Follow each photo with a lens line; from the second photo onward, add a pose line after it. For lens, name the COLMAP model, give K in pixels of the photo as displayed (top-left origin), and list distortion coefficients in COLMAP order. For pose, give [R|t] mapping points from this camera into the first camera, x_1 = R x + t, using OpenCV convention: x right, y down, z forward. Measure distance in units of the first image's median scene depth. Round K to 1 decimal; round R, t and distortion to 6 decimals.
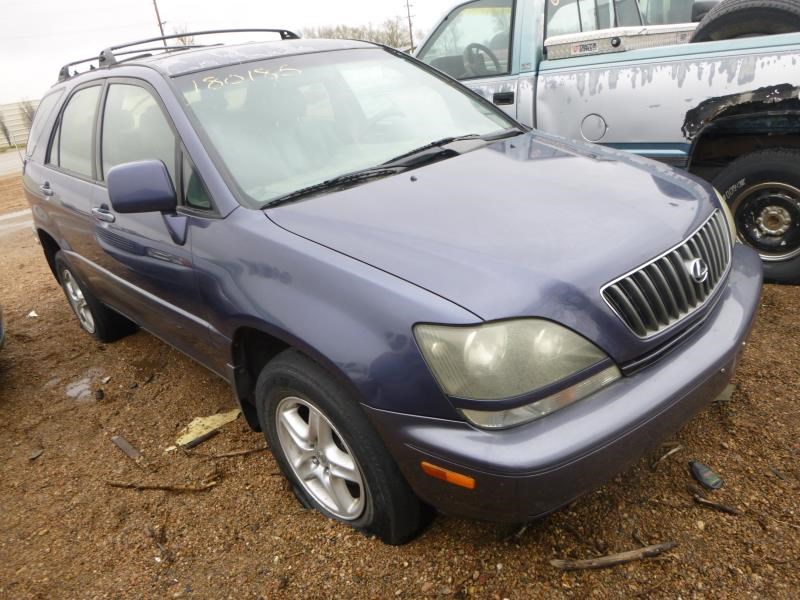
lens RADIAL K [[566.9, 0, 401.8], [0, 566.9, 301.5], [0, 0, 1]] dist [-0.066265, 0.005150]
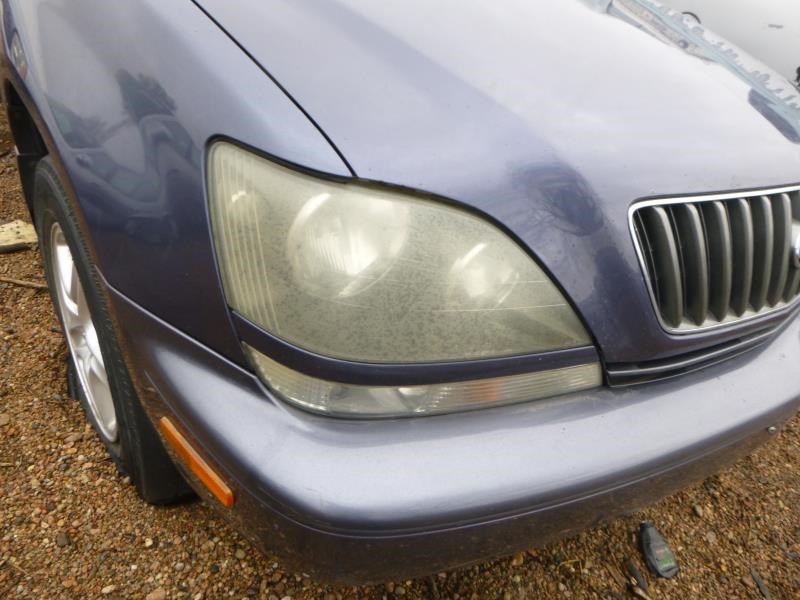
lens RADIAL K [[566.9, 0, 401.8], [0, 566.9, 301.5], [0, 0, 1]] dist [-0.066265, 0.005150]
pose [[0.945045, 0.322857, 0.051512, 0.152196], [-0.326808, 0.928384, 0.176918, 0.028275], [0.009297, -0.184030, 0.982877, 0.456851]]
